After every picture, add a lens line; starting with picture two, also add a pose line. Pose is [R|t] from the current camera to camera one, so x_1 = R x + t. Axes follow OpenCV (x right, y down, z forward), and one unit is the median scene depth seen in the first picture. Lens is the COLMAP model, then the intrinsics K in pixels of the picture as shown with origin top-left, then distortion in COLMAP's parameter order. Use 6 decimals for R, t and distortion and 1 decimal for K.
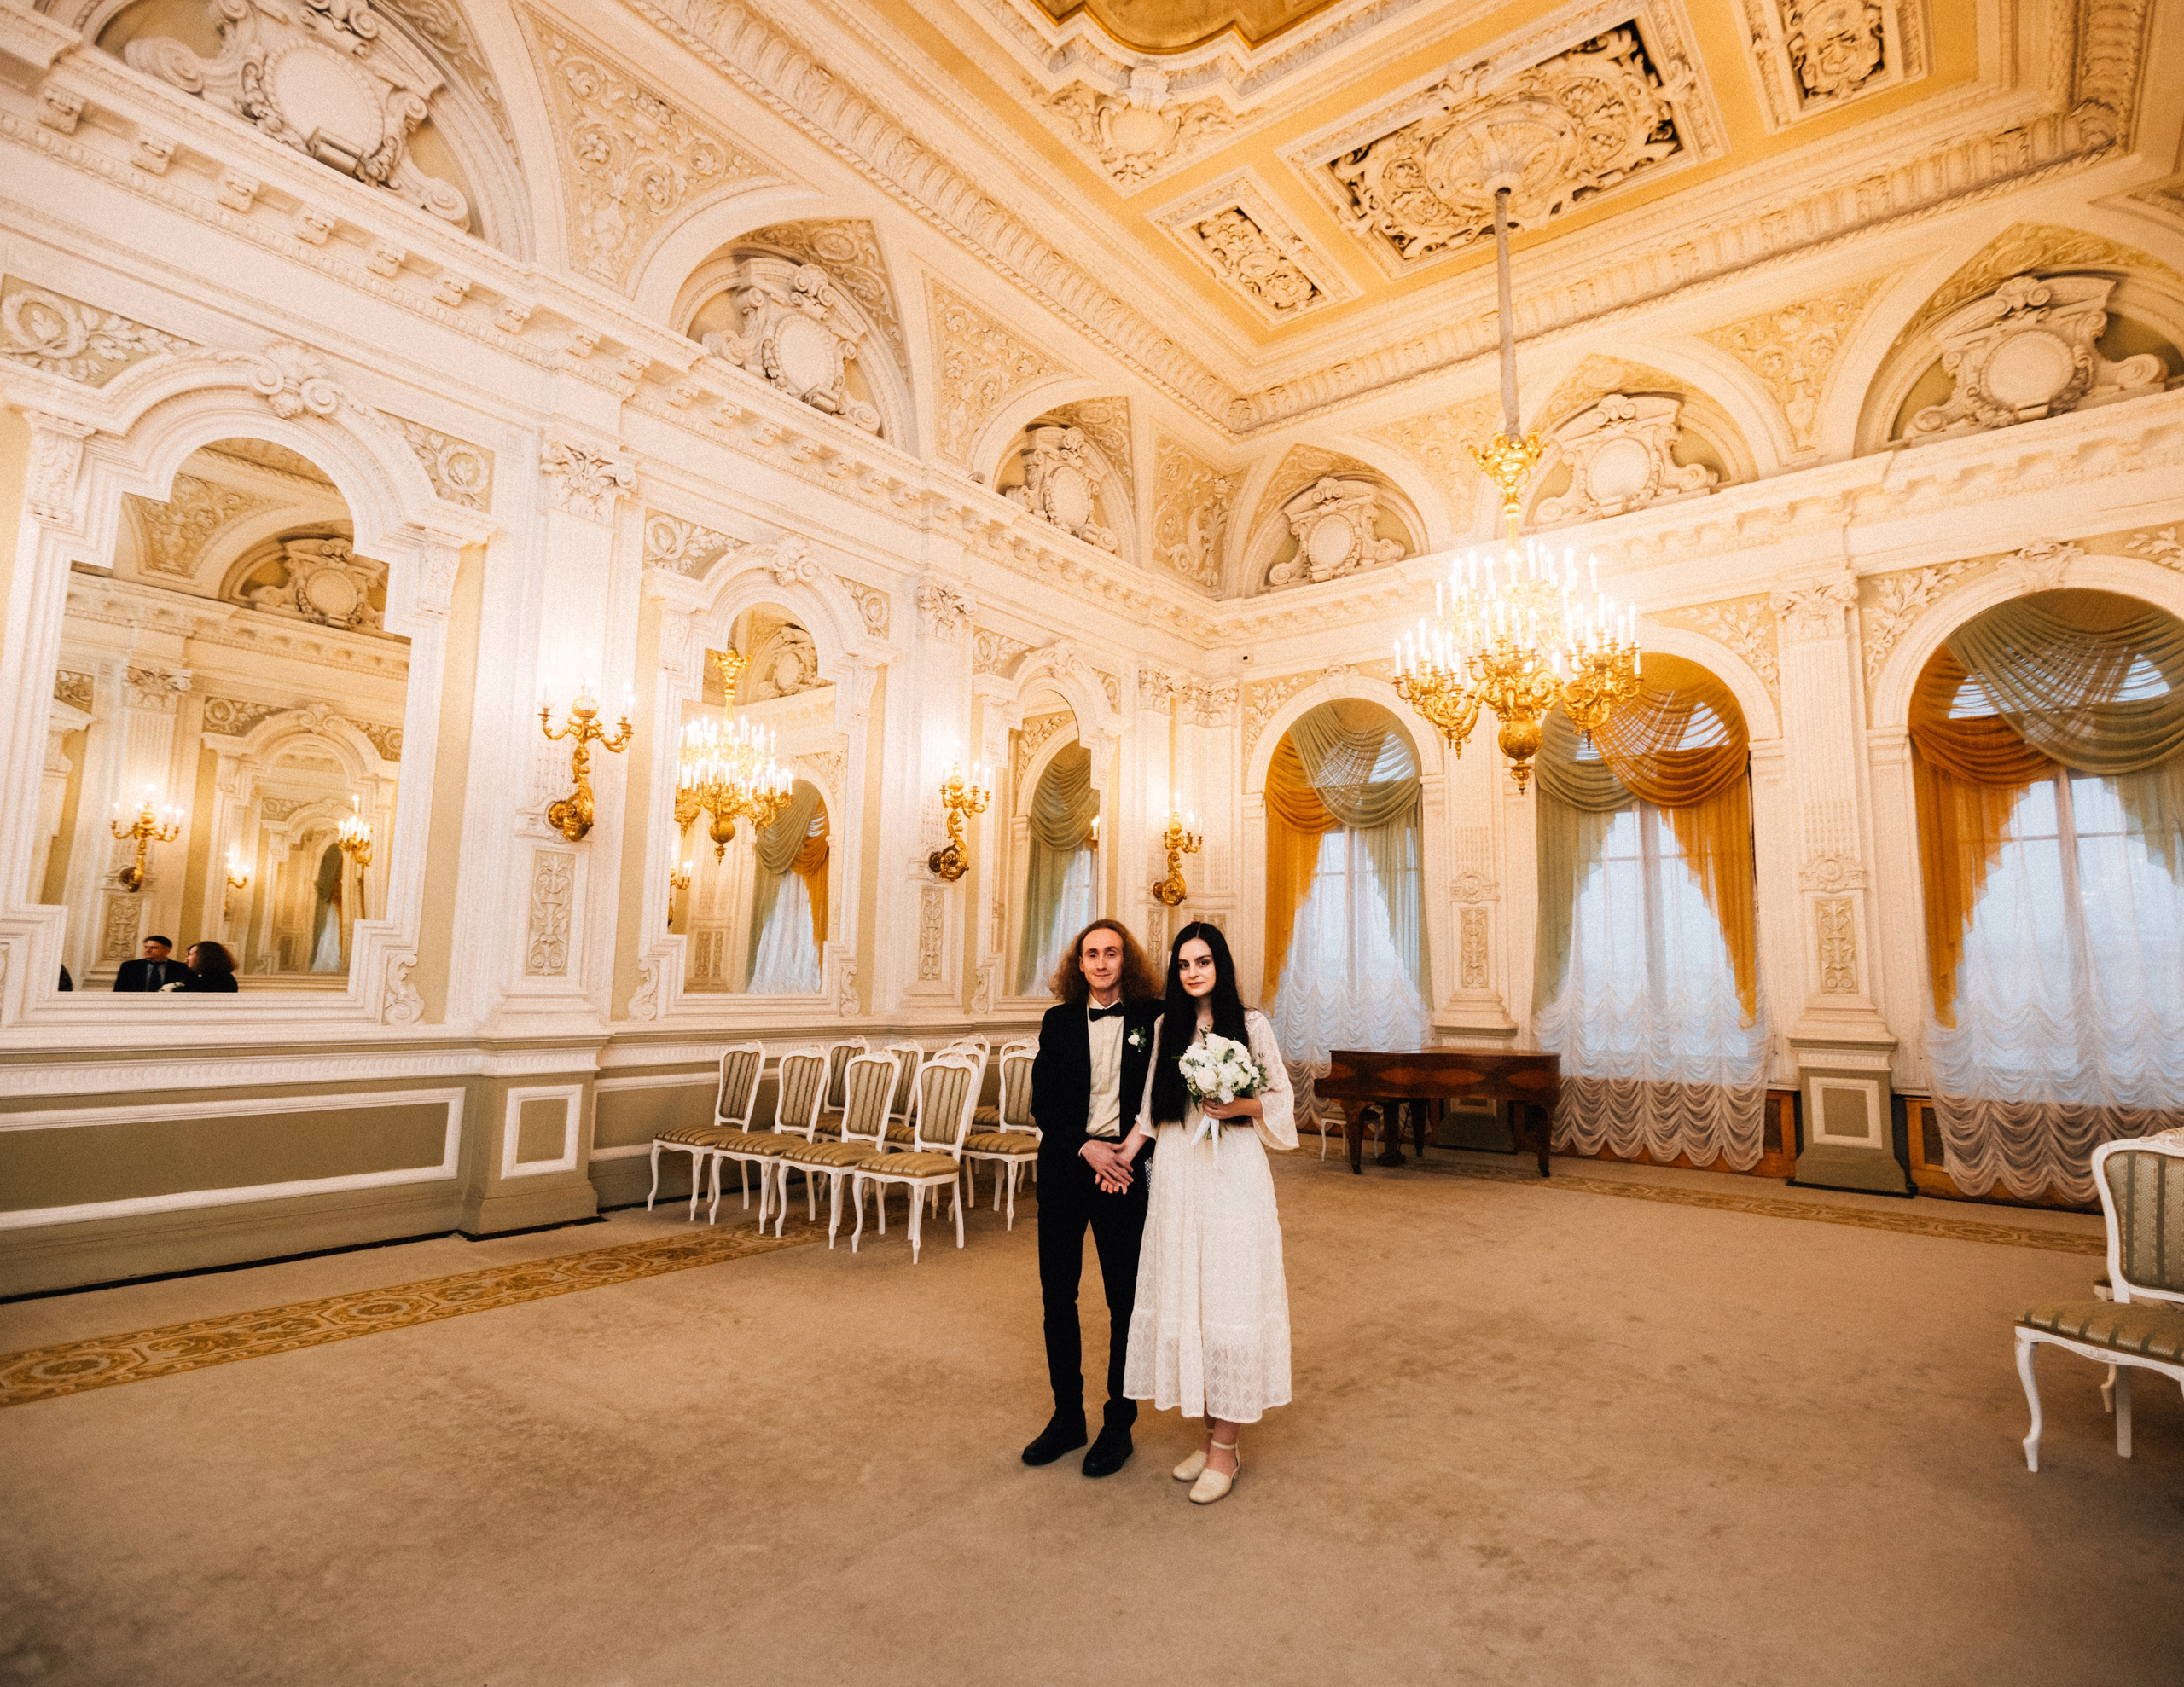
lens RADIAL K [[1148.4, 0, 1127.5], [0, 1148.4, 838.2], [0, 0, 1]] dist [0.009964, -0.004279]
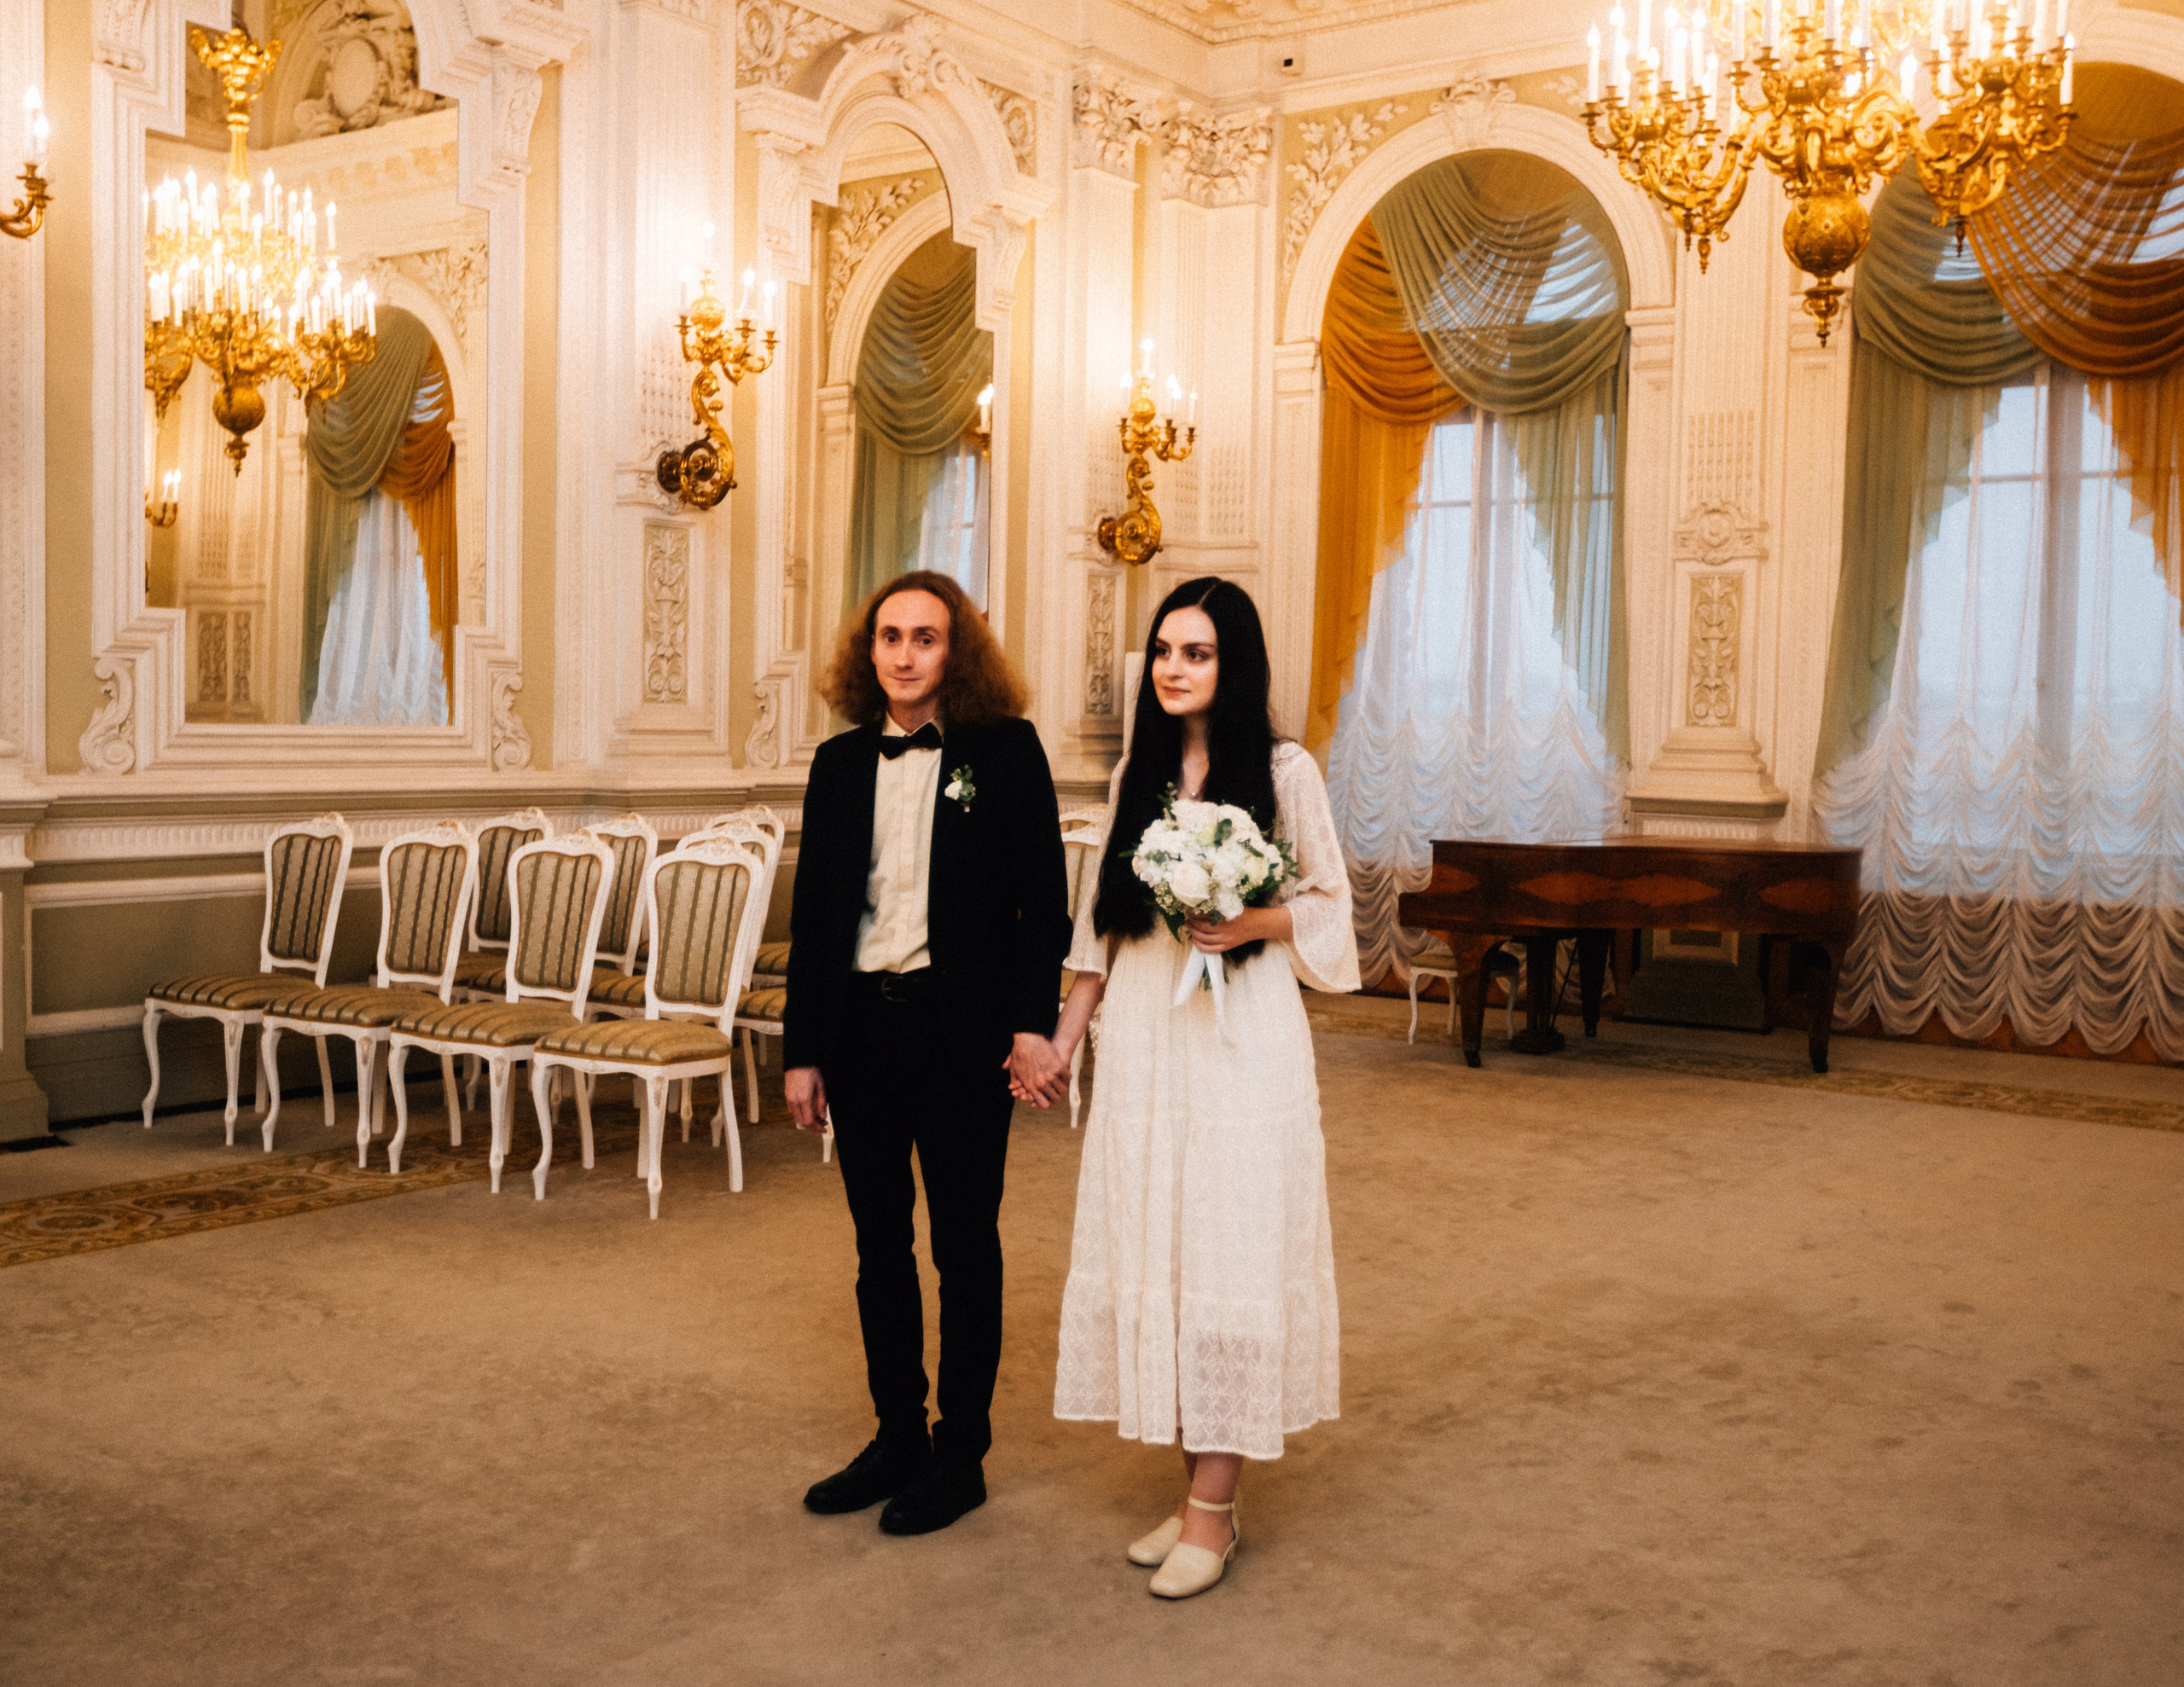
lens RADIAL K [[2244.0, 0, 1110.6], [0, 2244.0, 837.3], [0, 0, 1]] dist [0.003319, 0.000000]
pose [[0.999555, 0.004503, 0.029496, -0.001177], [-0.009590, 0.984575, 0.174699, 0.004891], [-0.028254, -0.174904, 0.984180, -0.009150]]
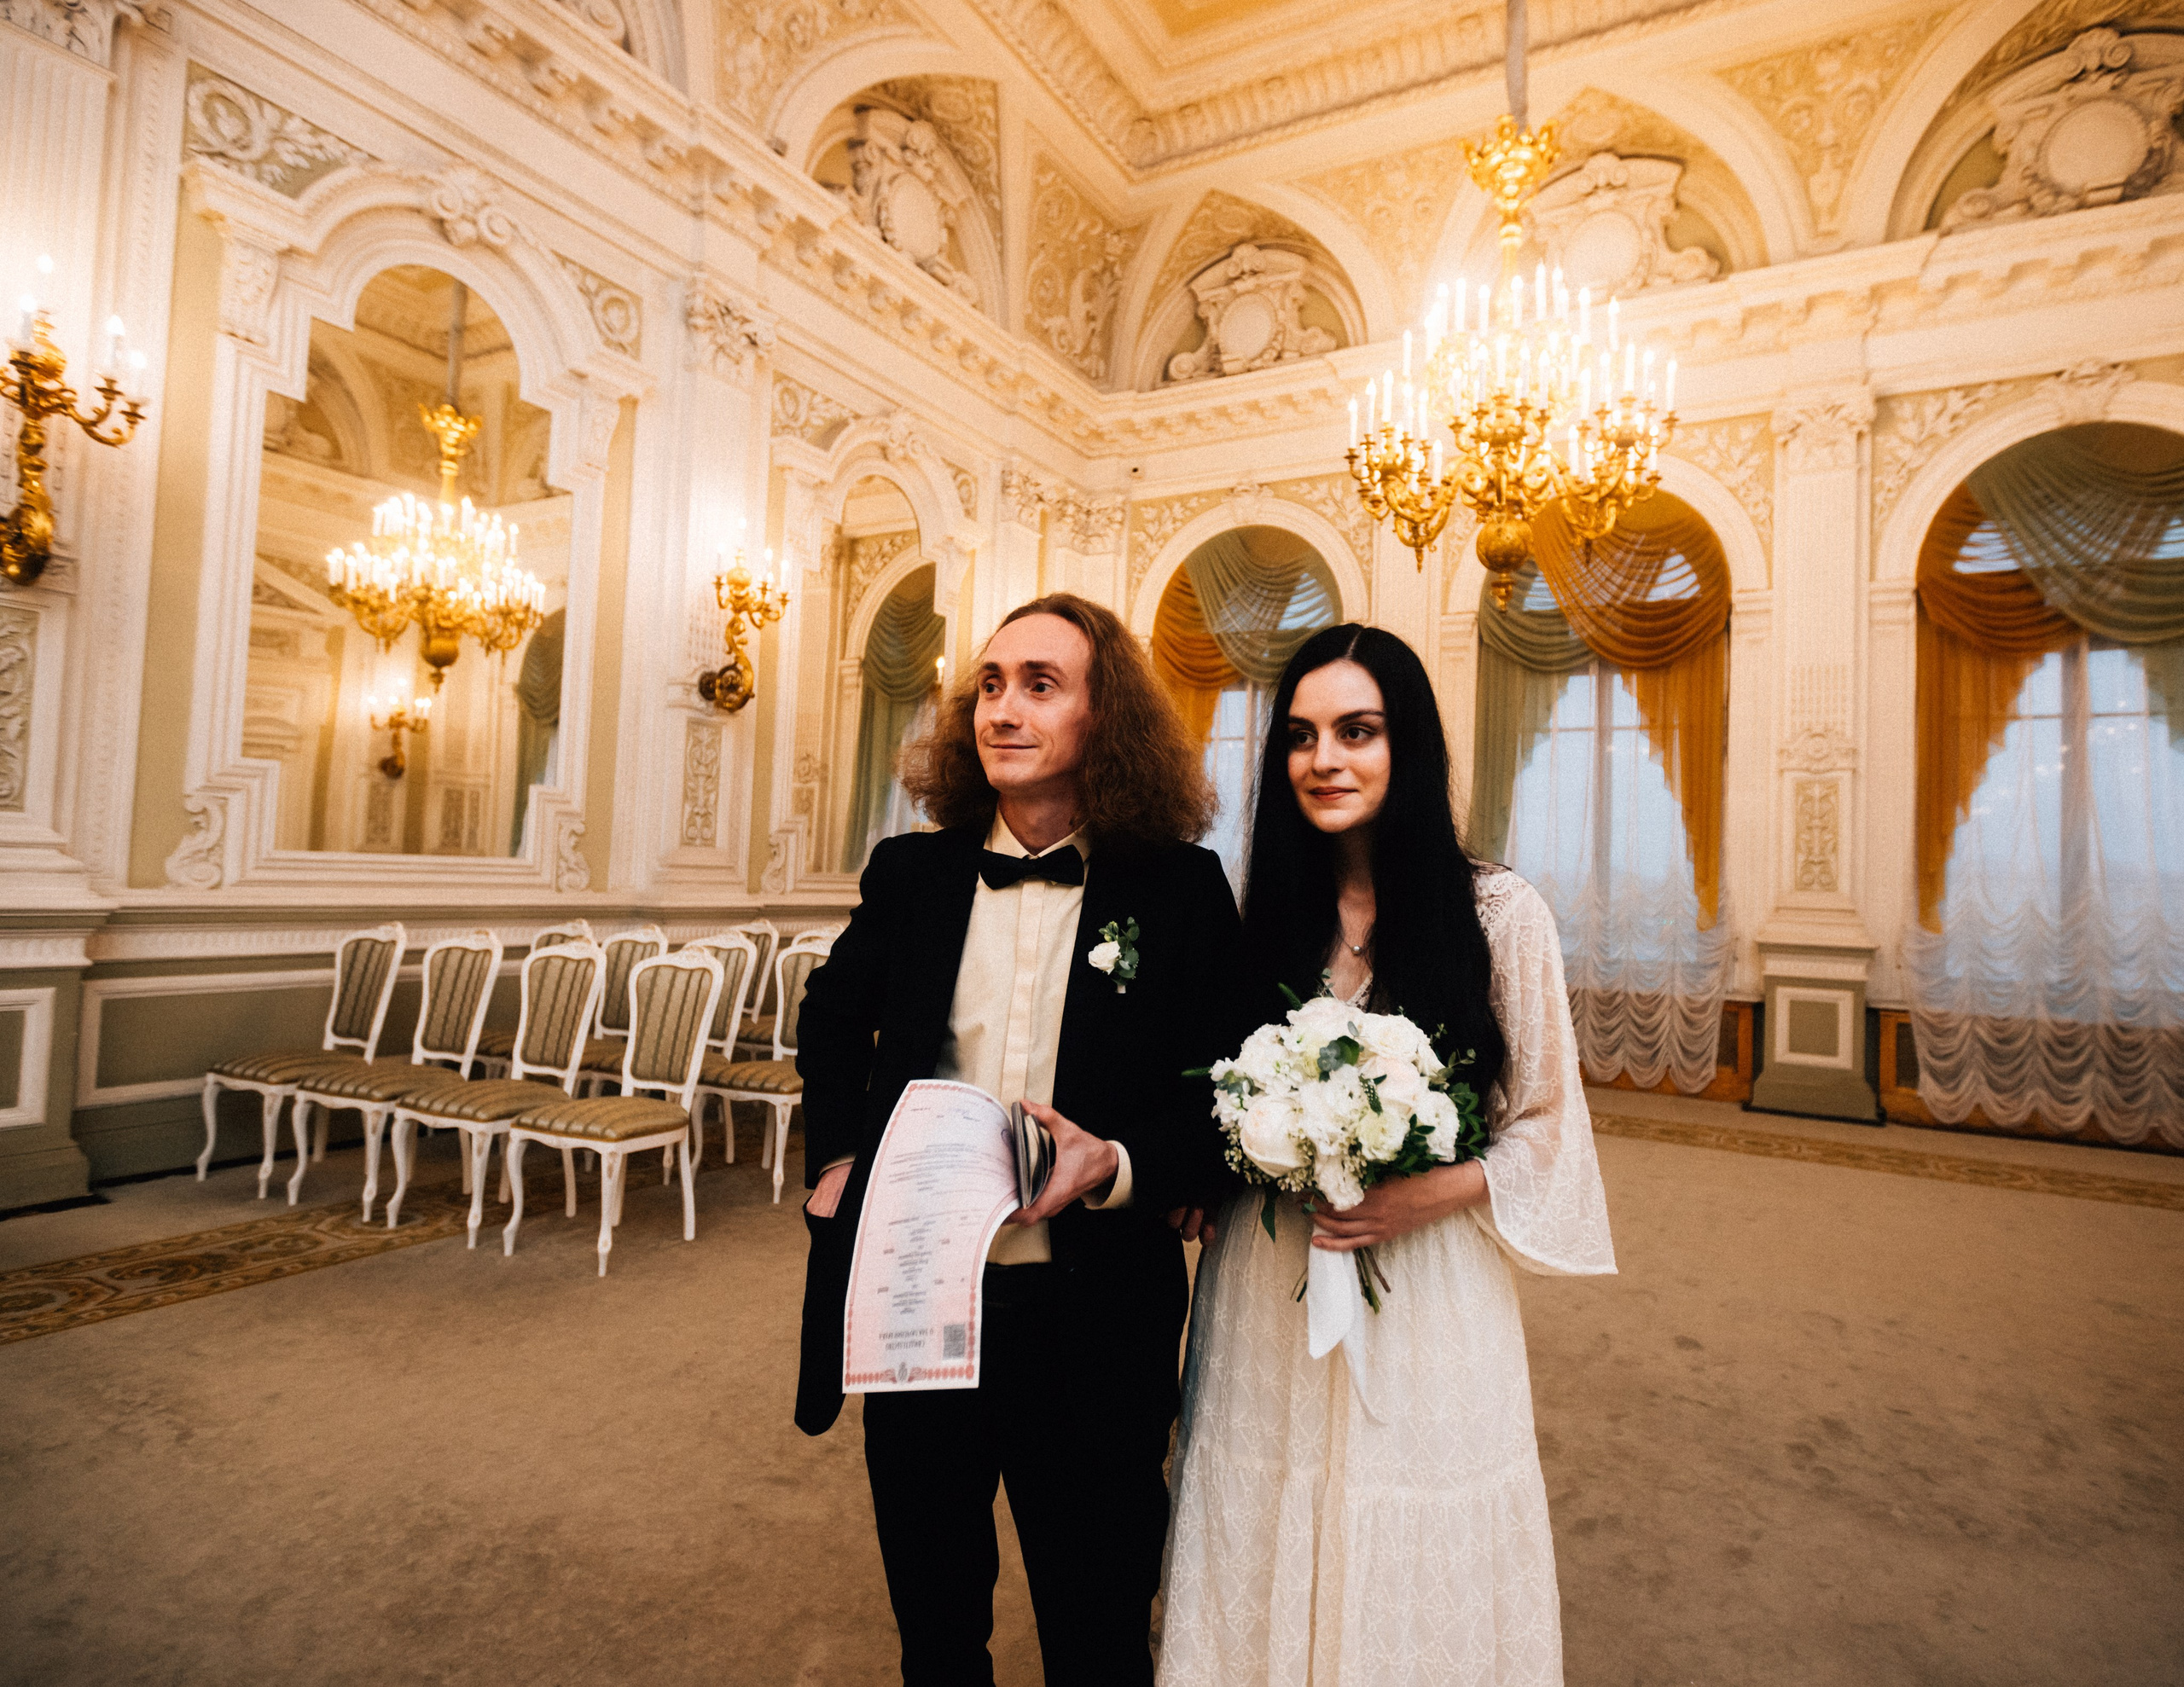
lens RADIAL K [[1148.4, 0, 1188.3], [0, 1148.4, 832.2], [0, 0, 1]] dist [0.009964, -0.004279]
pose [[0.984925, 0.030615, 0.170253, 0.012364], [-0.044947, 0.995702, 0.080979, 0.042854], [-0.167042, -0.087411, 0.982067, 0.240001]]
